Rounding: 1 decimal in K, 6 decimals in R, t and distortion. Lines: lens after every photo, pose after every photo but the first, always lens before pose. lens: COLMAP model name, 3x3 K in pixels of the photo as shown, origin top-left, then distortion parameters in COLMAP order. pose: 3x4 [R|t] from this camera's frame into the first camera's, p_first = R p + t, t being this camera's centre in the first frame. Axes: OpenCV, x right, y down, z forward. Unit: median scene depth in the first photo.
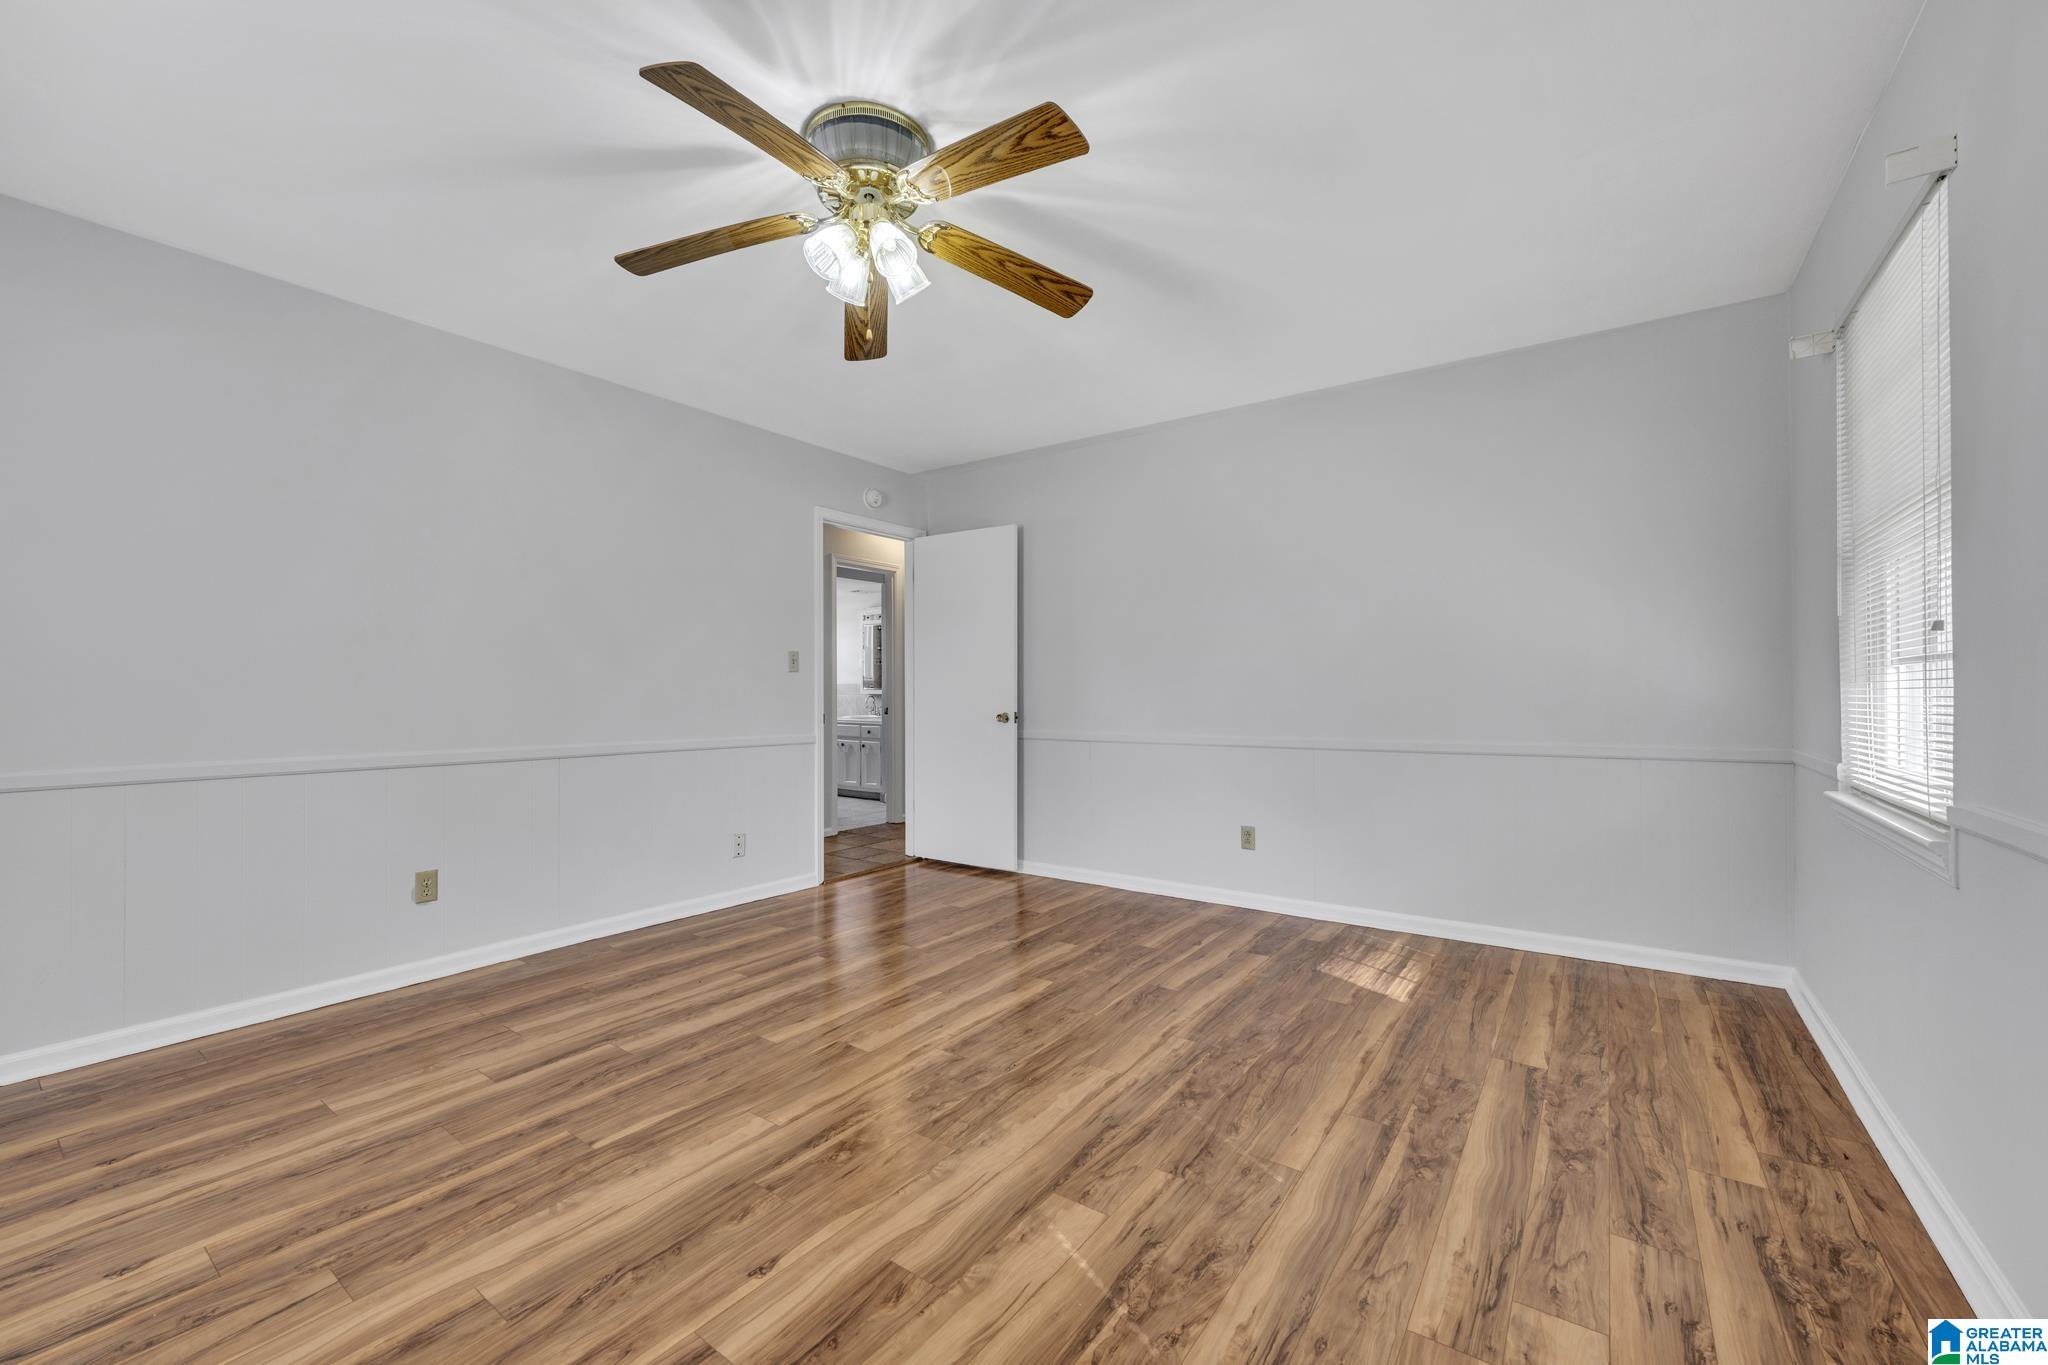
lens RADIAL K [[815.7, 0, 1024.0], [0, 815.7, 682.5], [0, 0, 1]] dist [0.000025, 0.000022]
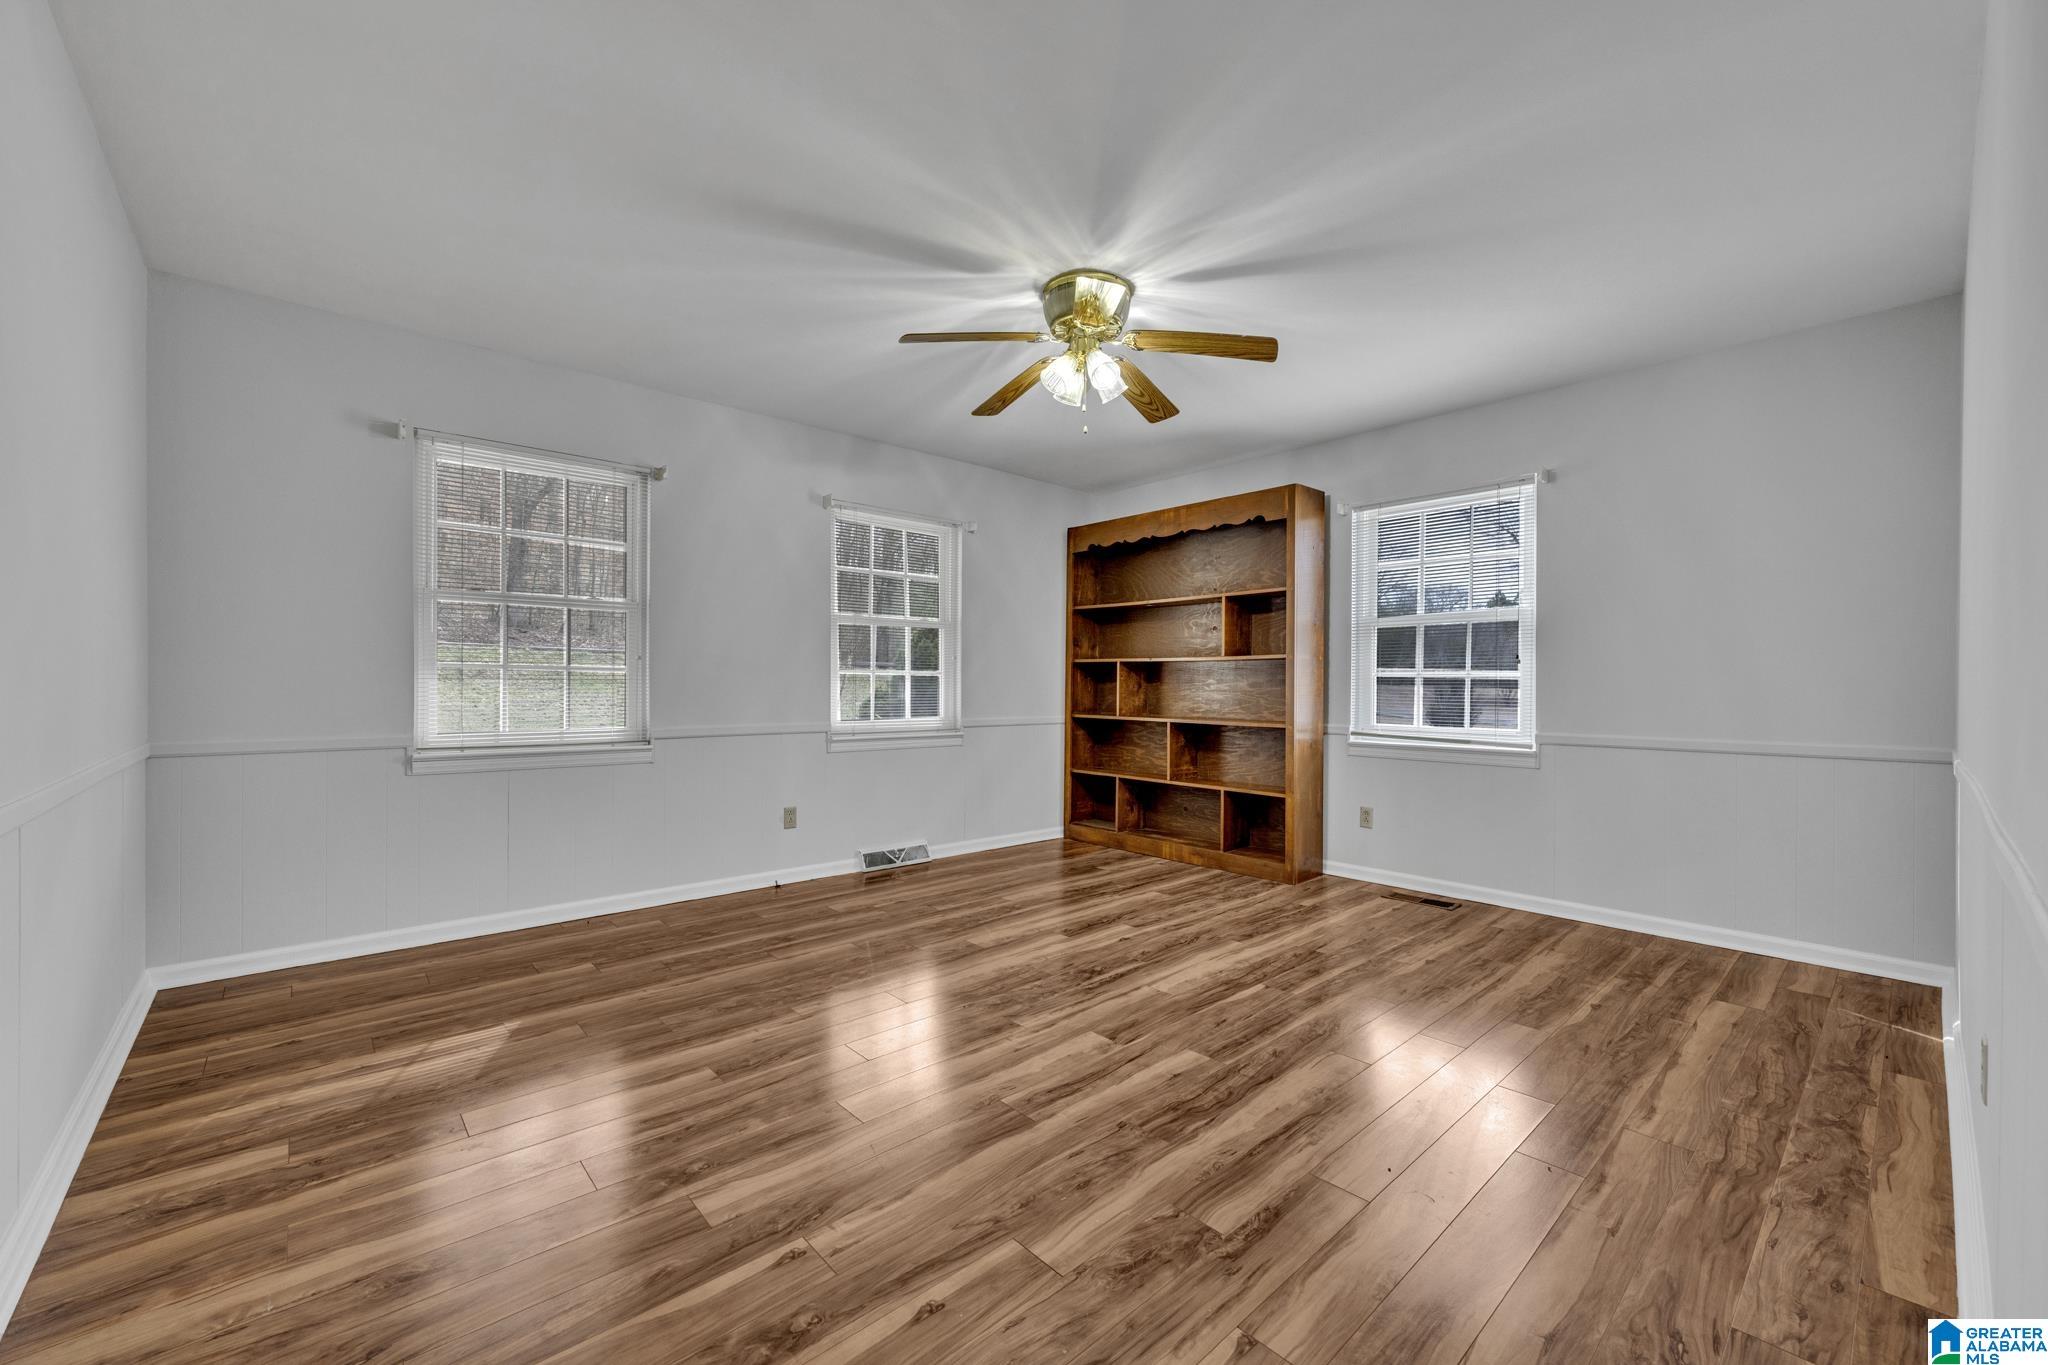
lens RADIAL K [[815.7, 0, 1024.0], [0, 815.7, 682.5], [0, 0, 1]] dist [0.000025, 0.000022]
pose [[-0.977645, 0.000452, 0.210263, -0.366636], [-0.003131, 0.999855, -0.016710, 0.030236], [-0.210240, -0.016995, -0.977502, 2.299977]]
